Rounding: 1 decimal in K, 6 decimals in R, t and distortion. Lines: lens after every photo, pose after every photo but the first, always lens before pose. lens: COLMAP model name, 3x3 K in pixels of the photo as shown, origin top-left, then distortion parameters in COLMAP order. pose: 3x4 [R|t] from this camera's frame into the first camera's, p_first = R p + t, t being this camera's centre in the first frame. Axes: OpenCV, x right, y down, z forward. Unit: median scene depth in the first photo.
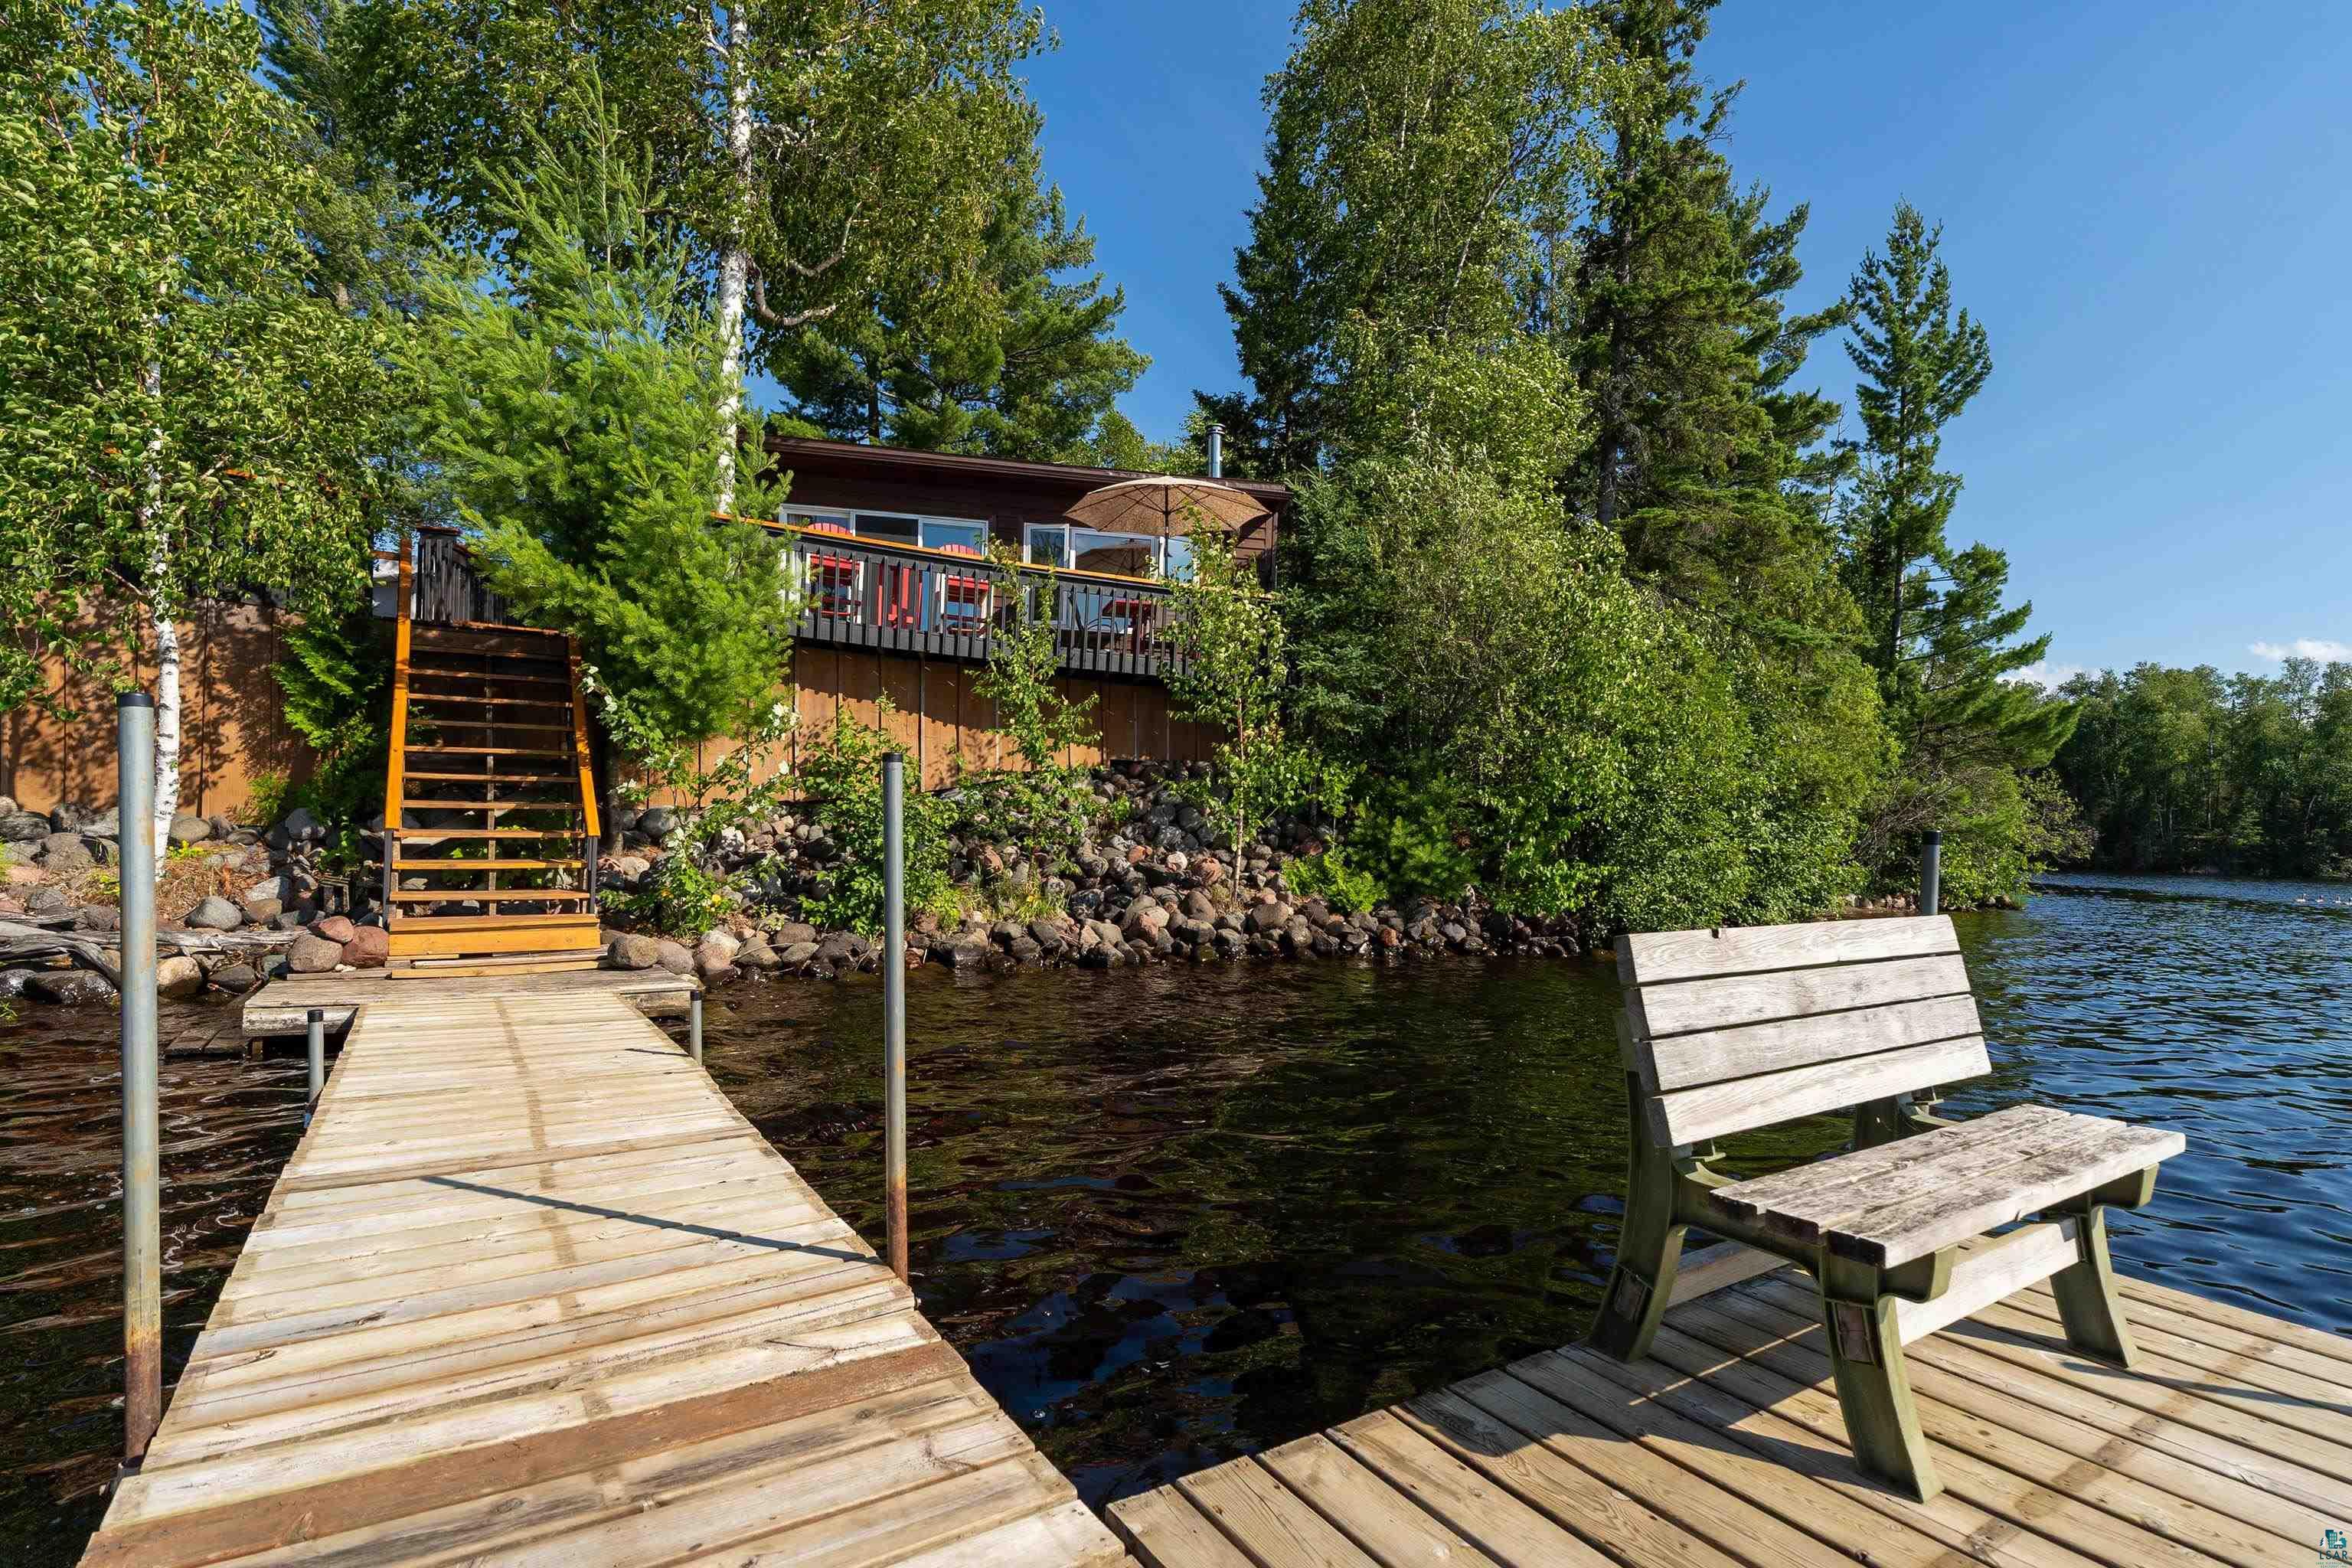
lens RADIAL K [[1103.4, 0, 1174.0], [0, 1103.4, 831.3], [0, 0, 1]] dist [-0.001431, 0.000325]
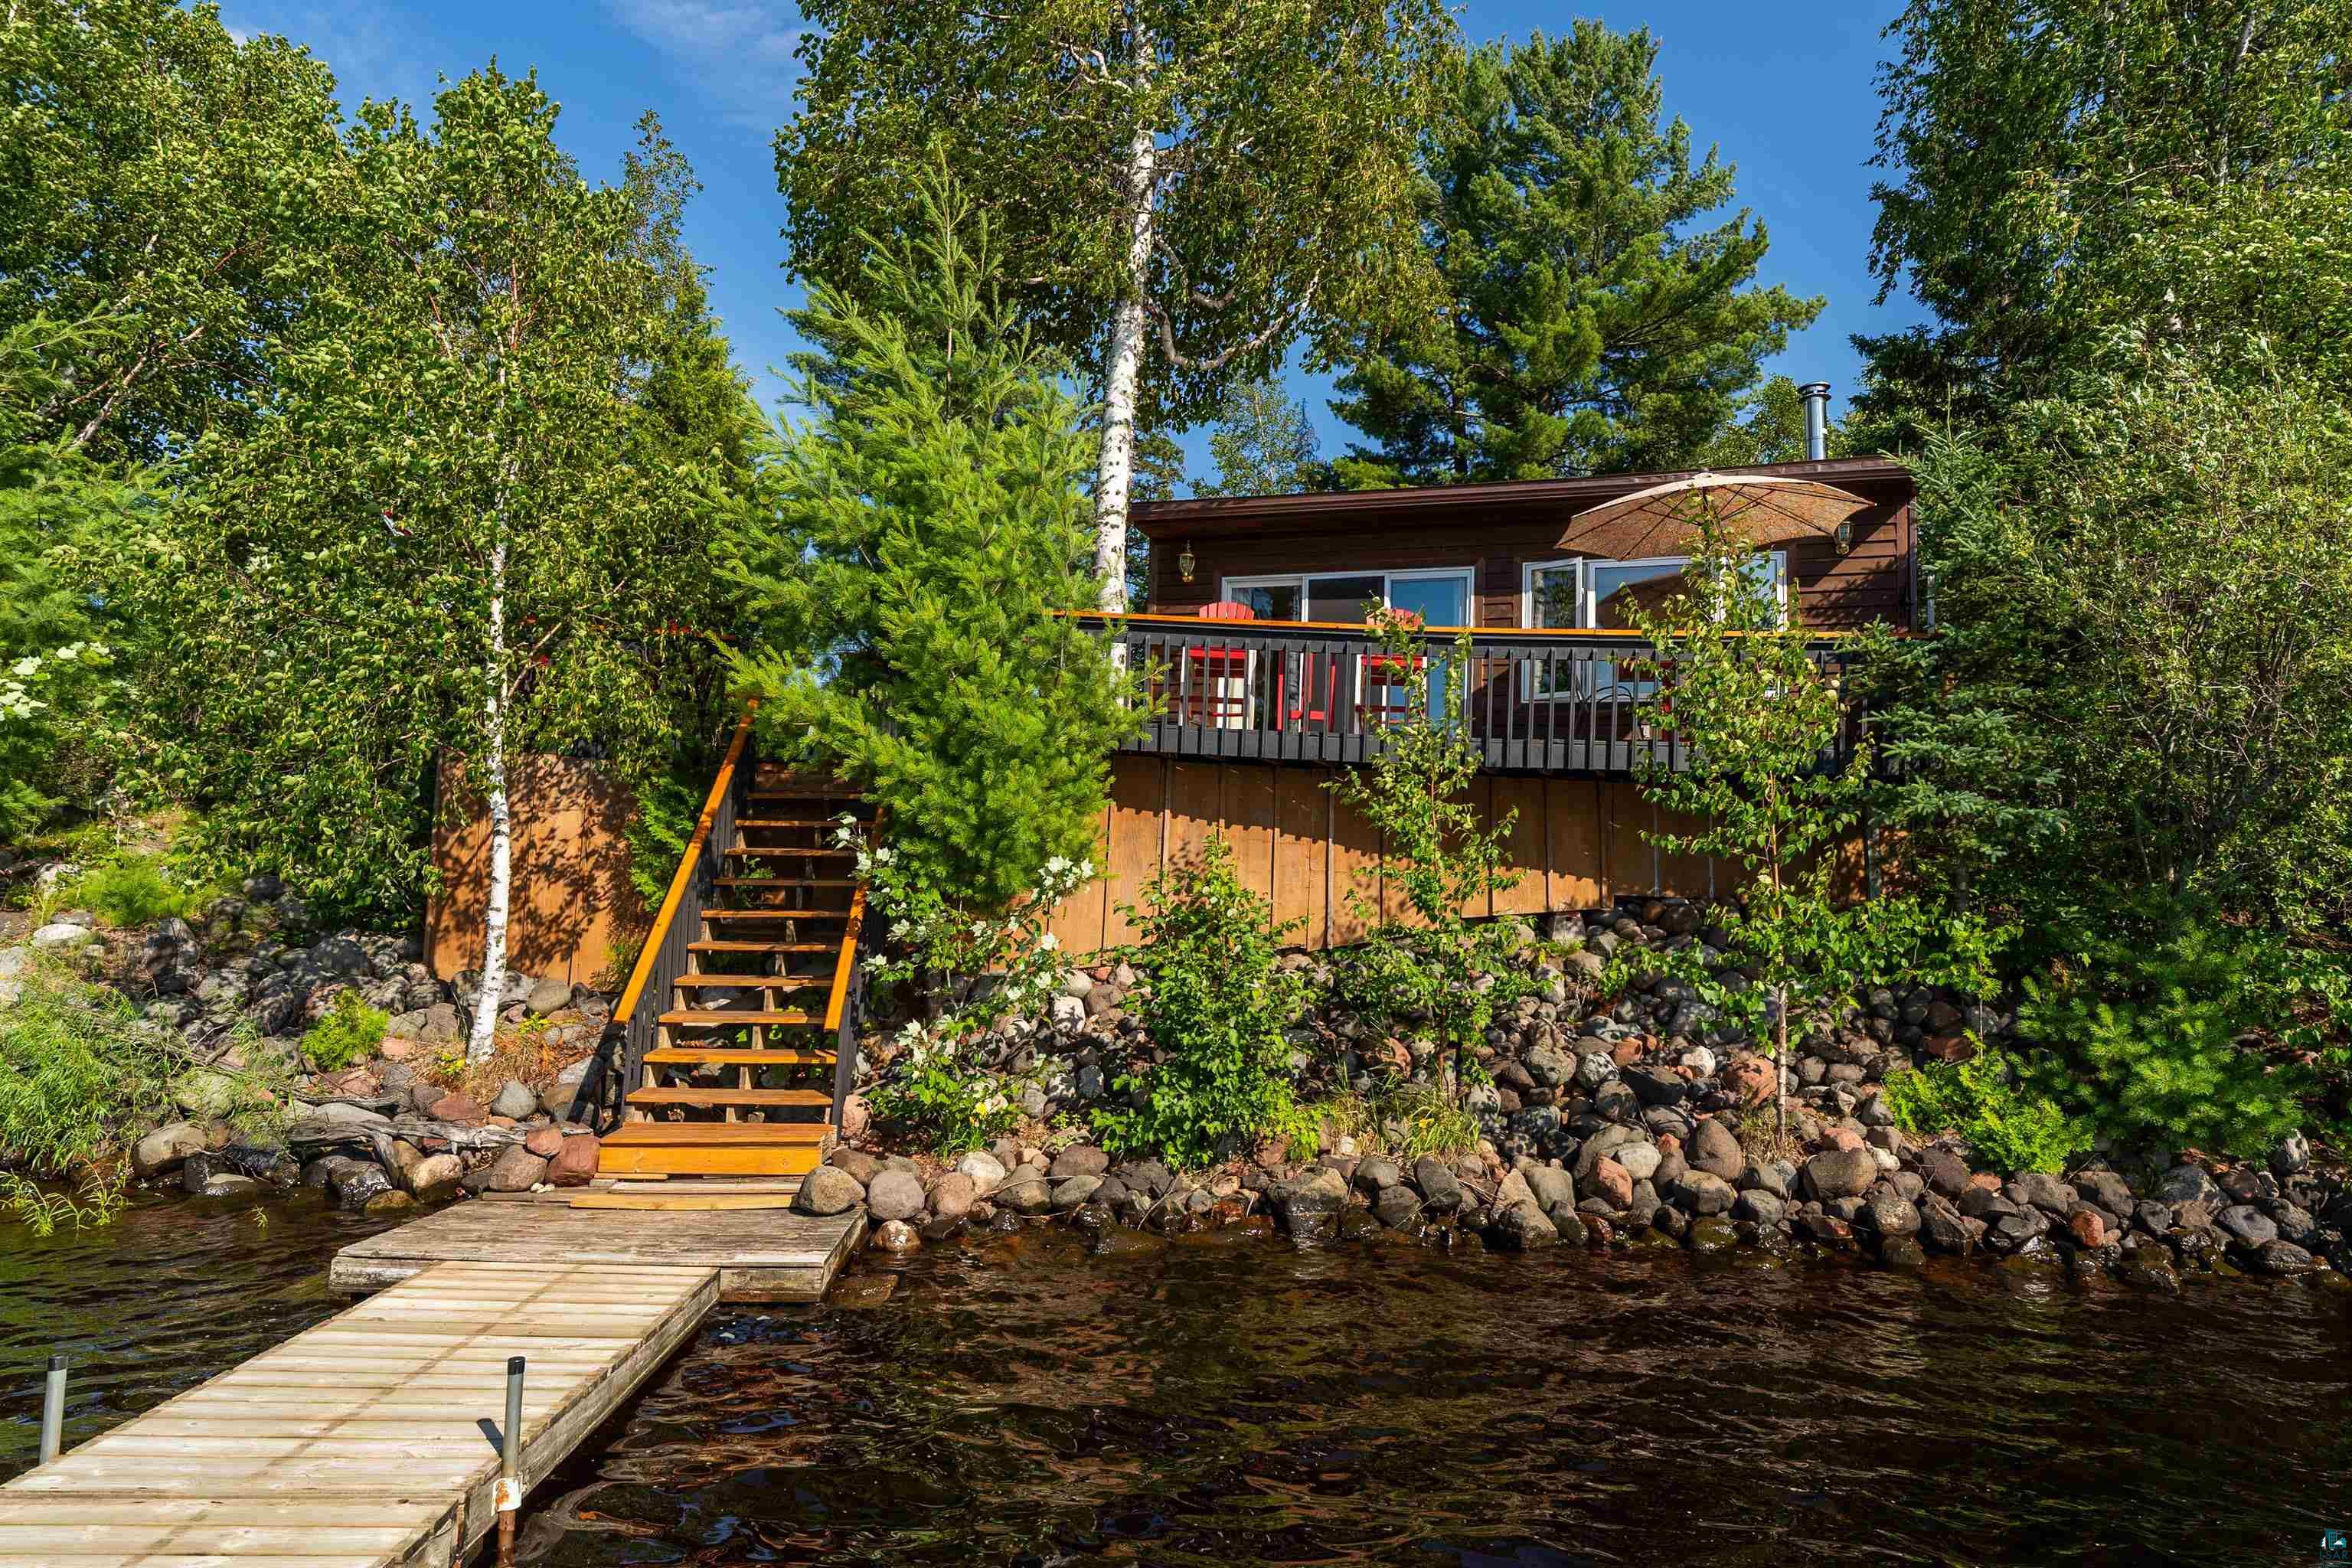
lens RADIAL K [[1382.1, 0, 1175.9], [0, 1382.1, 780.8], [0, 0, 1]] dist [0.003296, 0.000273]
pose [[0.877700, -0.049851, -0.476610, 0.131598], [-0.005643, 0.993430, -0.114299, -0.043223], [0.479176, 0.103009, 0.871653, 0.153434]]
